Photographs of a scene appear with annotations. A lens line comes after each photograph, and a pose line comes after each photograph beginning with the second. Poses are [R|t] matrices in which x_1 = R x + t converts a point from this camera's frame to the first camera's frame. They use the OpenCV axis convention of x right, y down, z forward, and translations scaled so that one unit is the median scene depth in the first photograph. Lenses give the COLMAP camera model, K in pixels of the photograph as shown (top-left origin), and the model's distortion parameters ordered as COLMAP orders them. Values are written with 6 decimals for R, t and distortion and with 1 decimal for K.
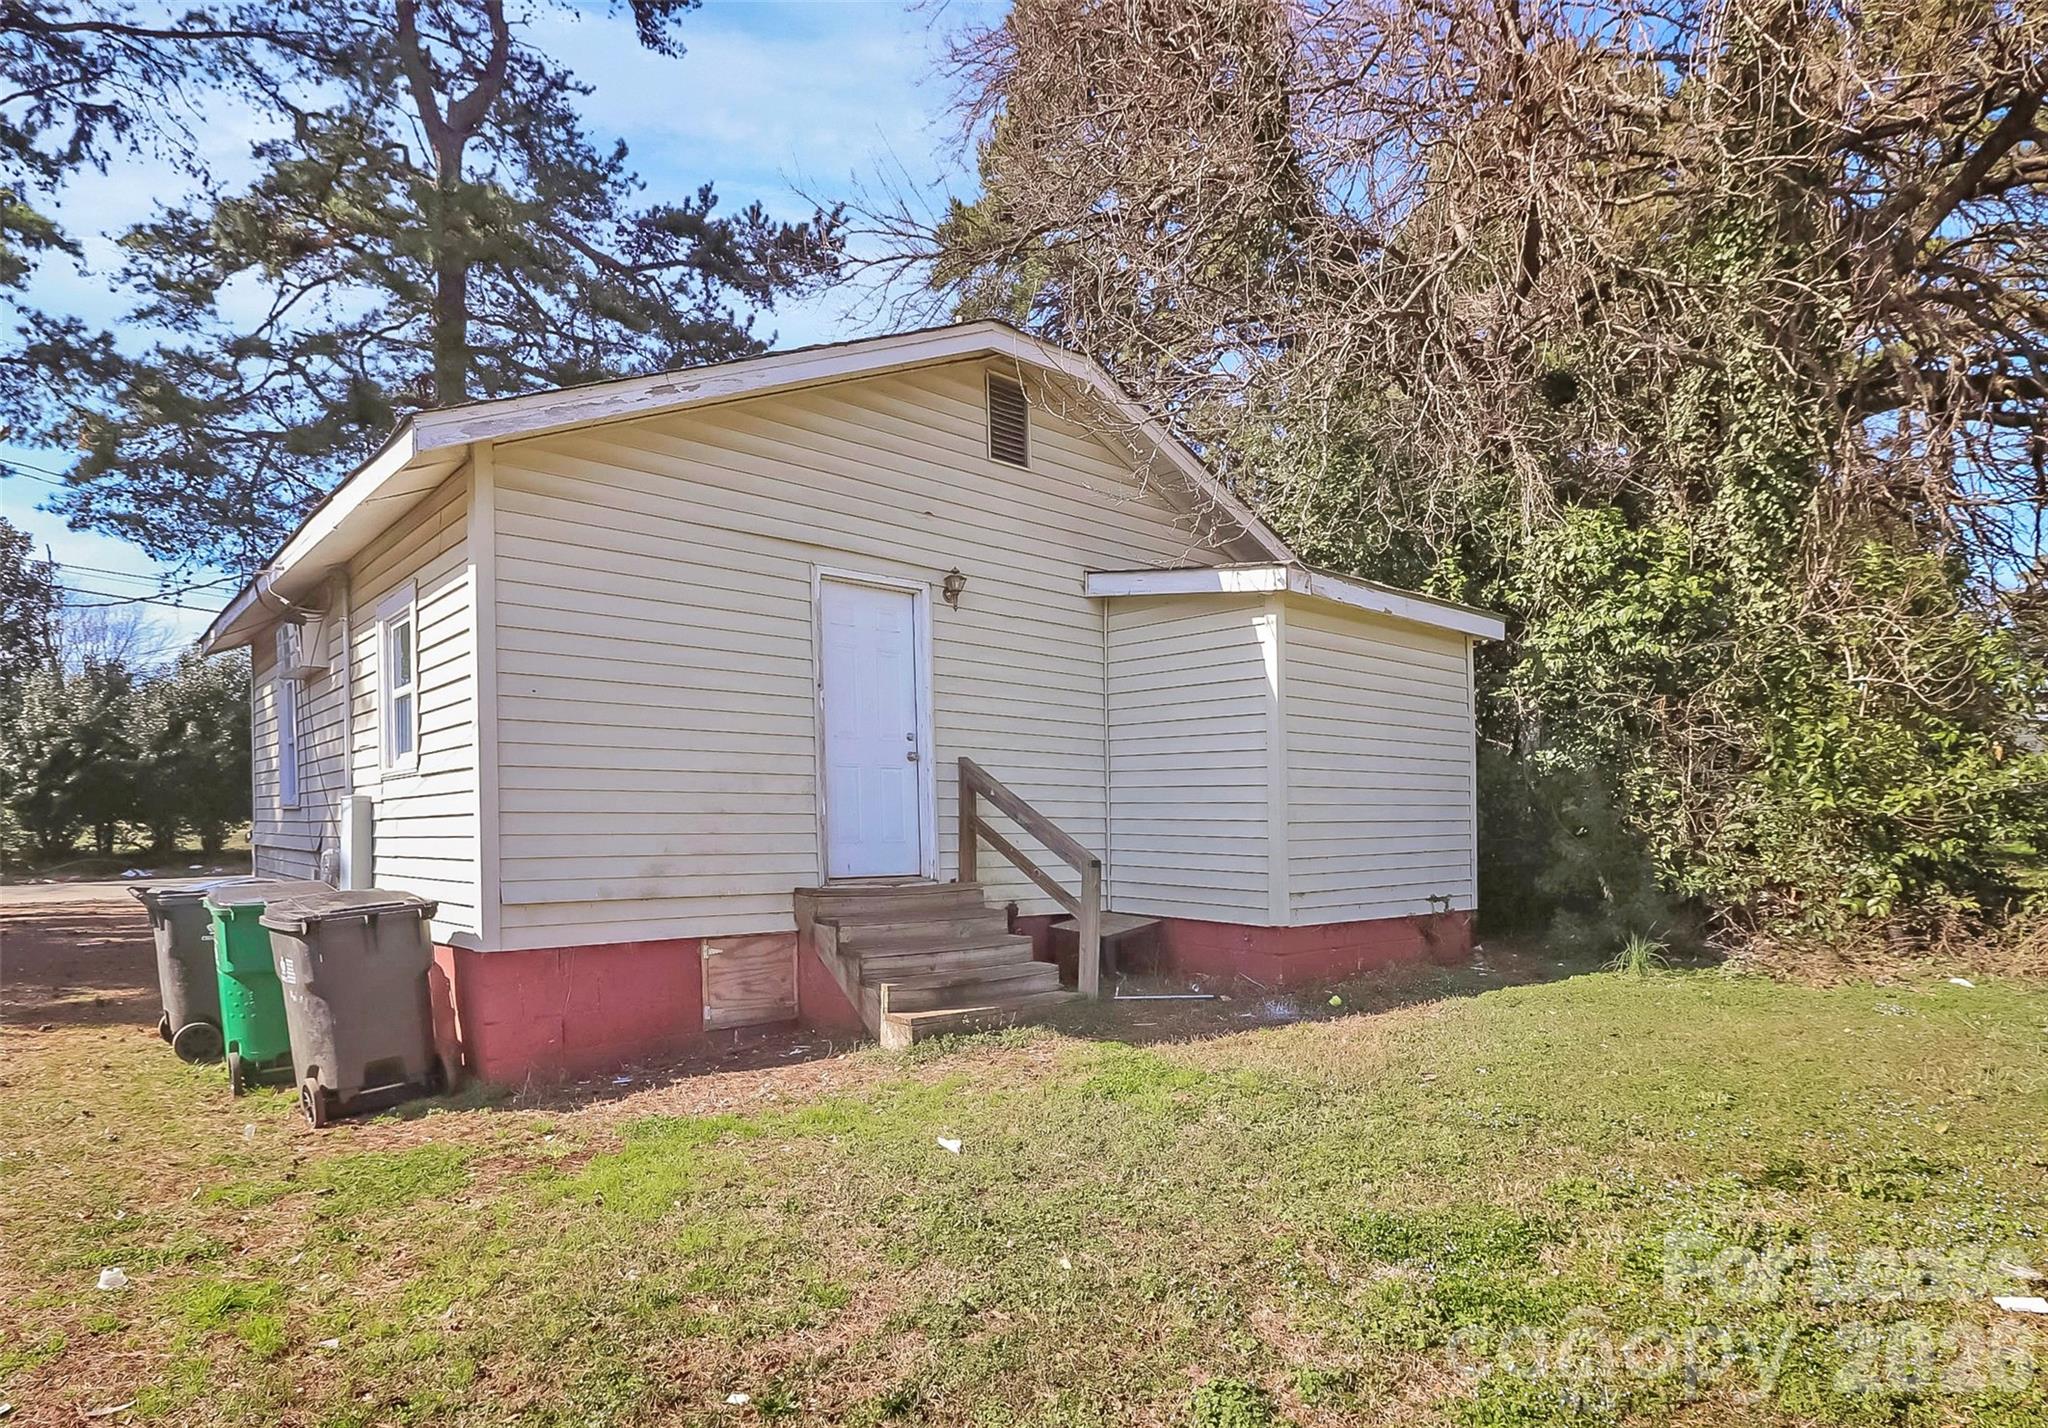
lens RADIAL K [[1089.2, 0, 994.5], [0, 1089.2, 767.8], [0, 0, 1]] dist [0.005730, -0.015578]
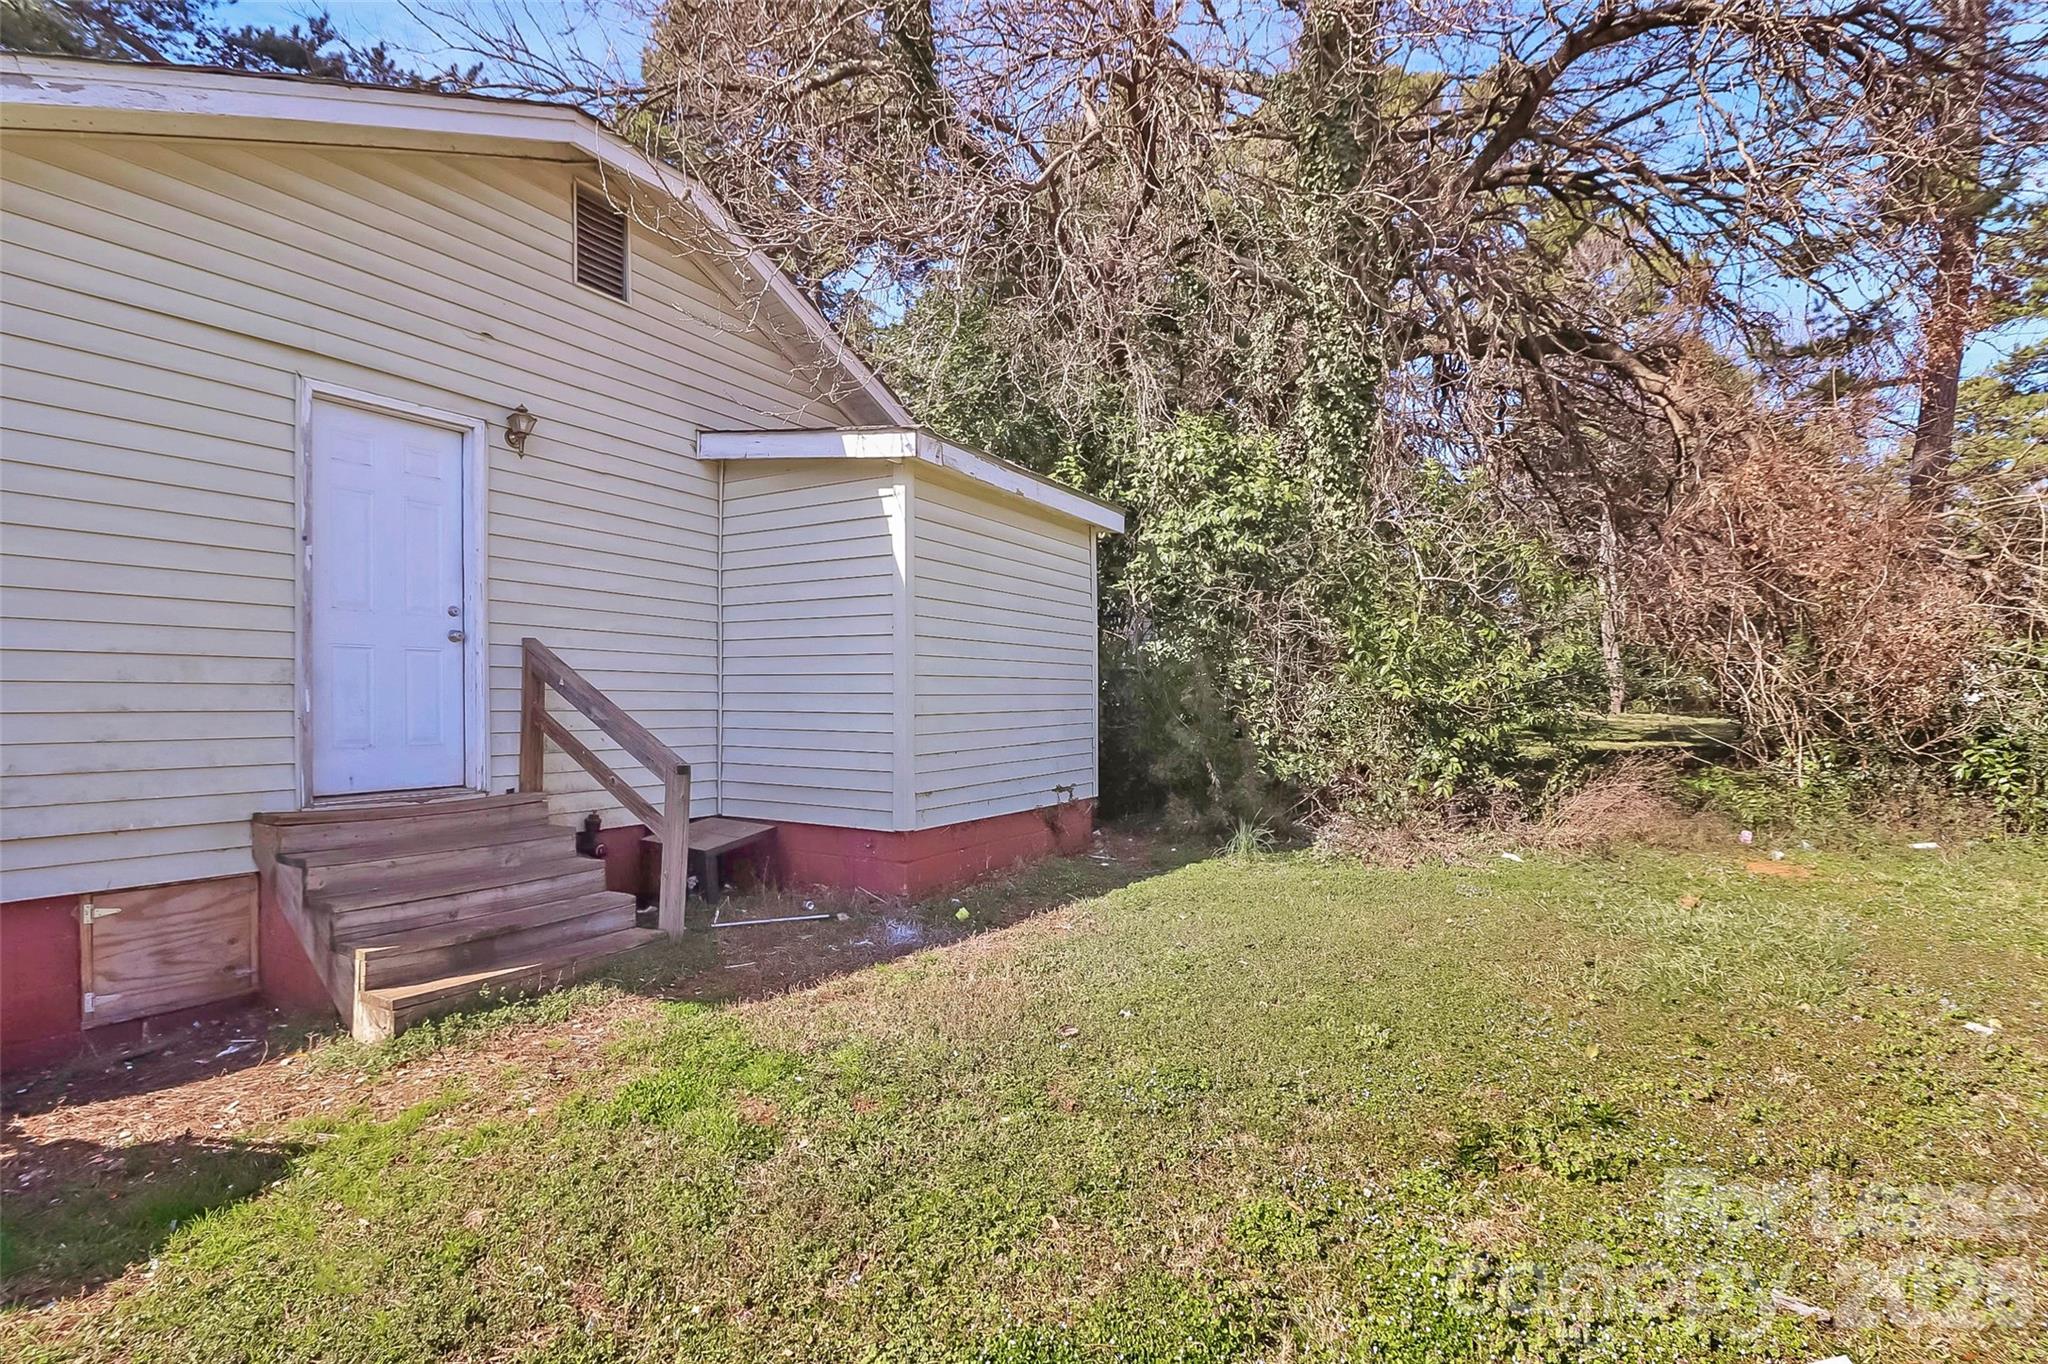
lens RADIAL K [[974.4, 0, 1012.1], [0, 974.4, 647.9], [0, 0, 1]] dist [0.012749, -0.016929]
pose [[0.939292, 0.012680, 0.342886, 0.065112], [-0.009927, 0.999903, -0.009782, 0.001303], [-0.342976, 0.005784, 0.939326, 0.205314]]
